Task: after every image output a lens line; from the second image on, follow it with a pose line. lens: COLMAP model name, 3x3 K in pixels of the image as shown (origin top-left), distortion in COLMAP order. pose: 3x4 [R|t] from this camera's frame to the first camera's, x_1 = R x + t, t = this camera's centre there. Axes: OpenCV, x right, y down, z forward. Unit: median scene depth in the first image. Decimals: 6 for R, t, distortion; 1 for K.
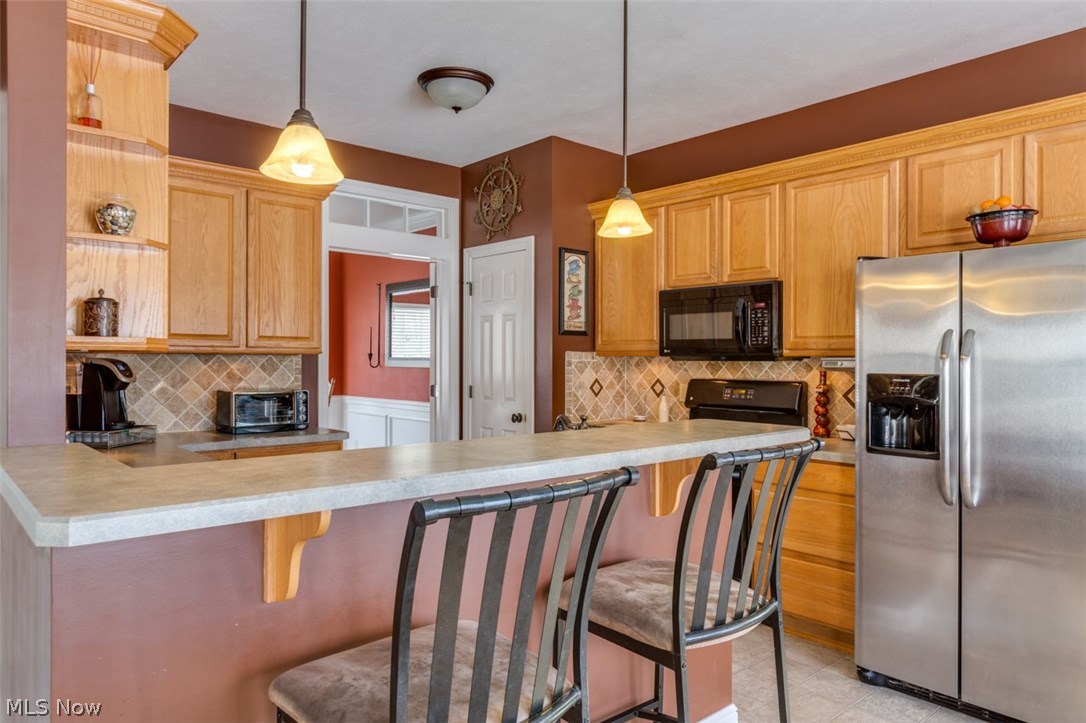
lens RADIAL K [[722.9, 0, 541.5], [0, 722.9, 357.6], [0, 0, 1]] dist [0.003963, 0.000390]
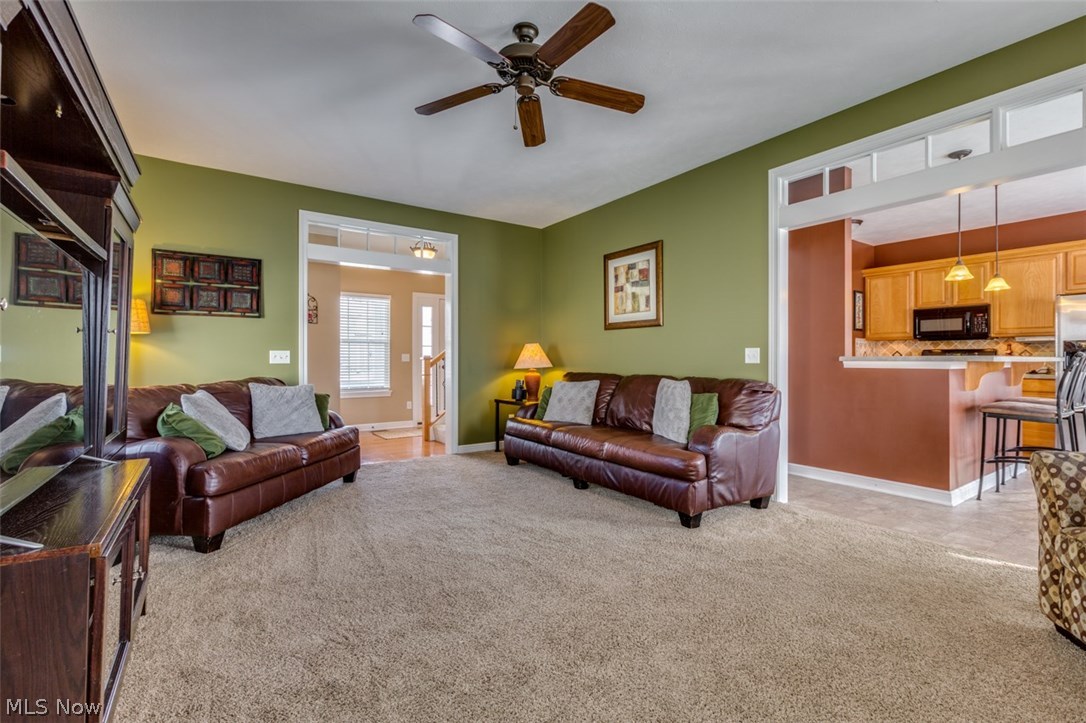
lens RADIAL K [[487.7, 0, 546.9], [0, 487.7, 357.4], [0, 0, 1]] dist [-0.000422, 0.000116]
pose [[0.993710, -0.001689, -0.111976, -0.820566], [0.001391, 0.999995, -0.002741, 0.059171], [0.111980, 0.002568, 0.993707, -0.636516]]
